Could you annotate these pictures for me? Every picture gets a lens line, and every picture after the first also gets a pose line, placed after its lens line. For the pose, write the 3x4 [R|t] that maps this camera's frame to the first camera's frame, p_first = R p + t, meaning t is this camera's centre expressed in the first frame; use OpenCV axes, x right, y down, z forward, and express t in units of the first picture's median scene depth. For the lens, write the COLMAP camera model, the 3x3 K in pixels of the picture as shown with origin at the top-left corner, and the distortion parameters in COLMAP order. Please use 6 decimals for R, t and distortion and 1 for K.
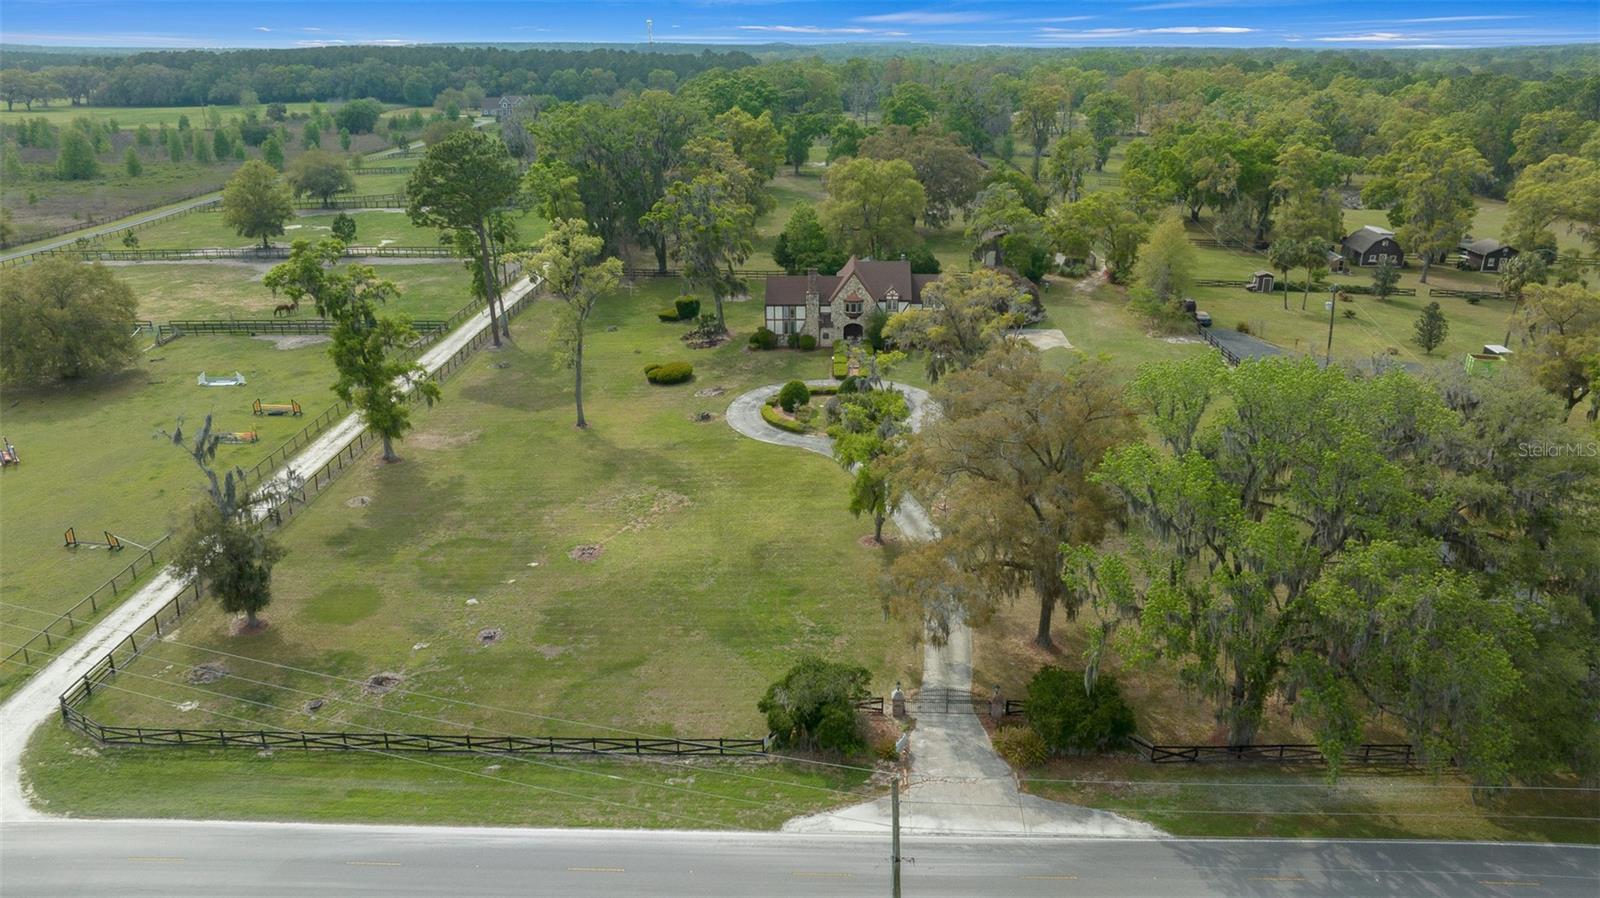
lens RADIAL K [[1146.5, 0, 802.8], [0, 1146.5, 433.7], [0, 0, 1]] dist [-0.038590, 0.044757]
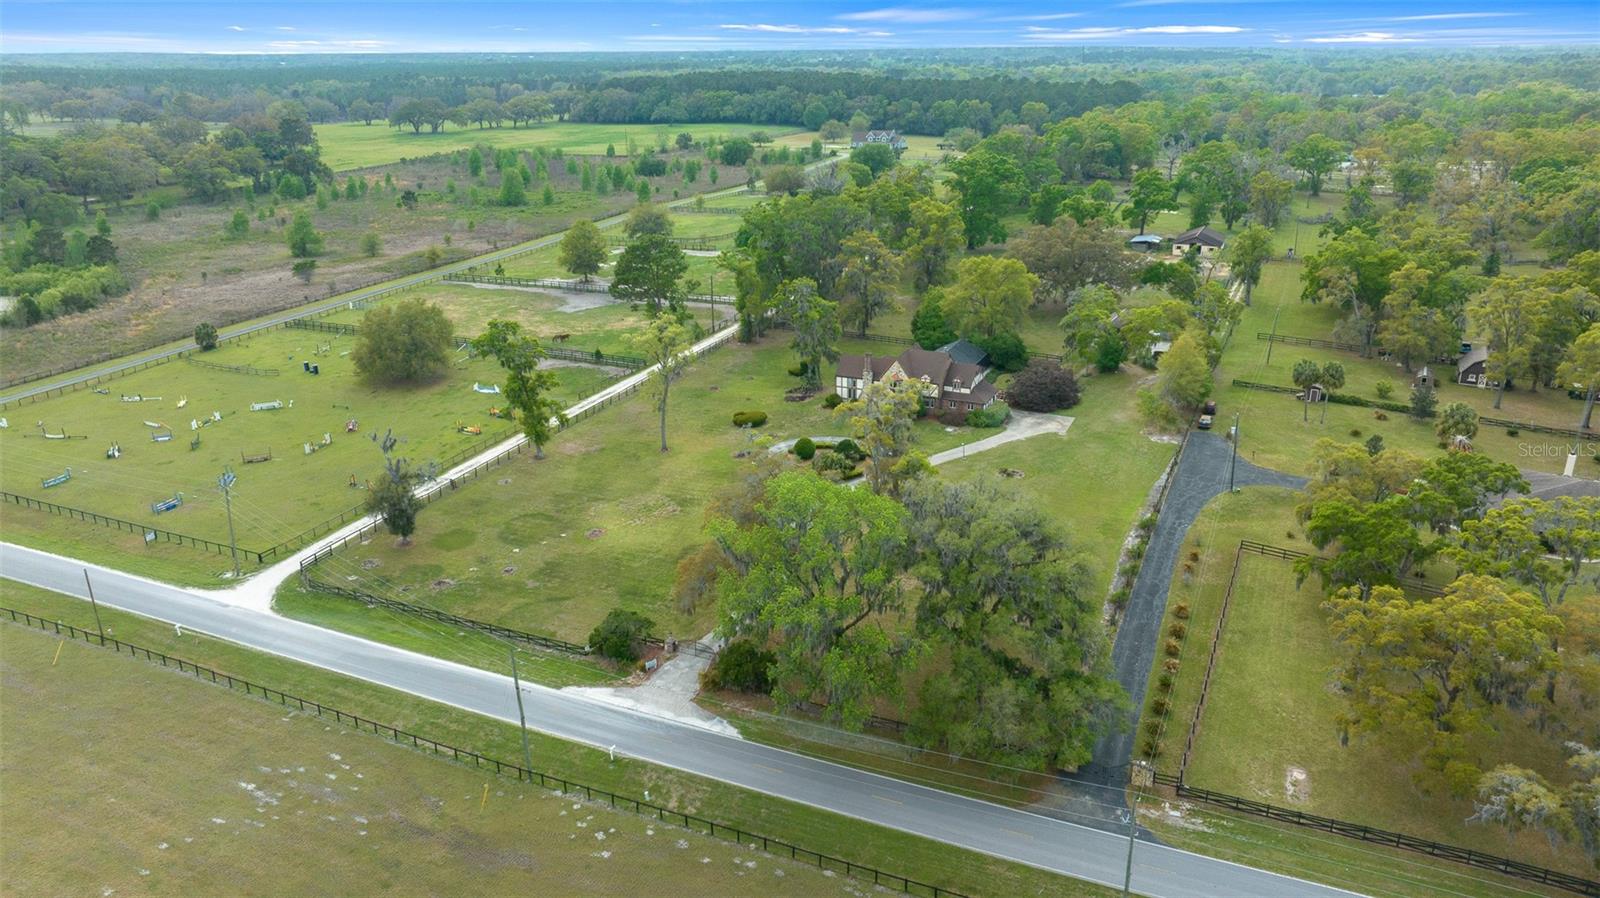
lens RADIAL K [[1146.5, 0, 788.8], [0, 1146.5, 448.0], [0, 0, 1]] dist [-0.038590, 0.044757]
pose [[0.920937, 0.127477, -0.368272, 0.448263], [-0.121008, 0.991816, 0.040712, -0.080275], [0.370448, 0.007071, 0.928826, -0.287406]]
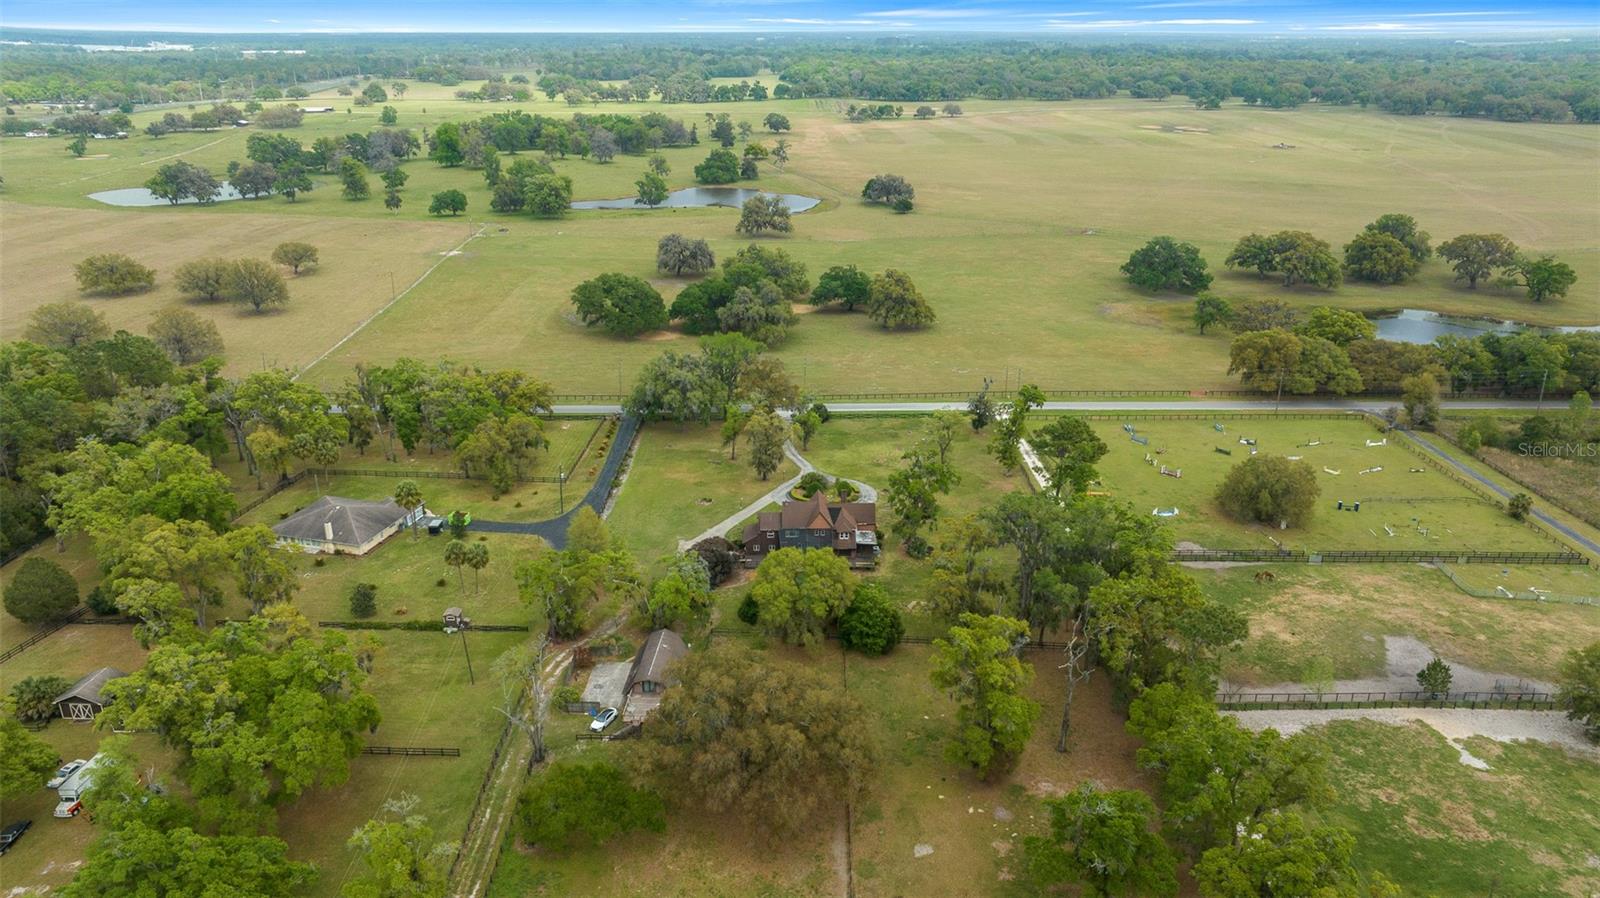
lens RADIAL K [[1146.5, 0, 802.4], [0, 1146.5, 445.7], [0, 0, 1]] dist [-0.038590, 0.044757]
pose [[-0.998877, 0.029664, -0.036936, 0.127085], [-0.000244, 0.776445, 0.630185, -1.263295], [0.047372, 0.629486, -0.775566, 2.318546]]
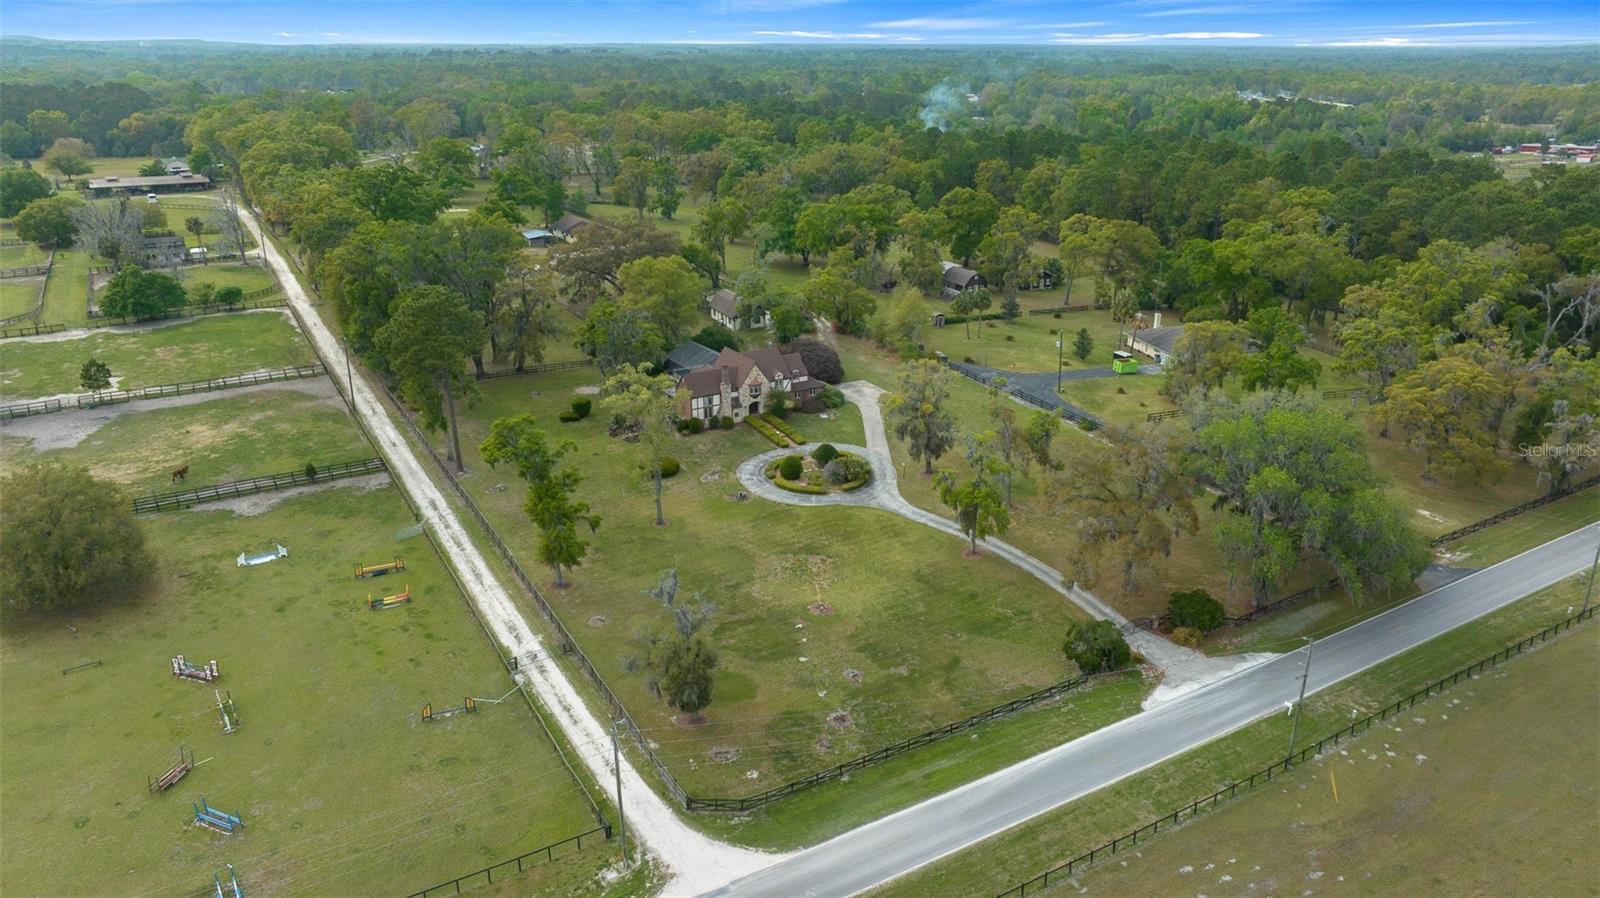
lens RADIAL K [[1146.5, 0, 809.5], [0, 1146.5, 447.1], [0, 0, 1]] dist [-0.038590, 0.044757]
pose [[0.836004, -0.180350, 0.518238, -0.613674], [0.170435, 0.983076, 0.067177, -0.128986], [-0.521583, 0.032166, 0.852594, -0.134765]]
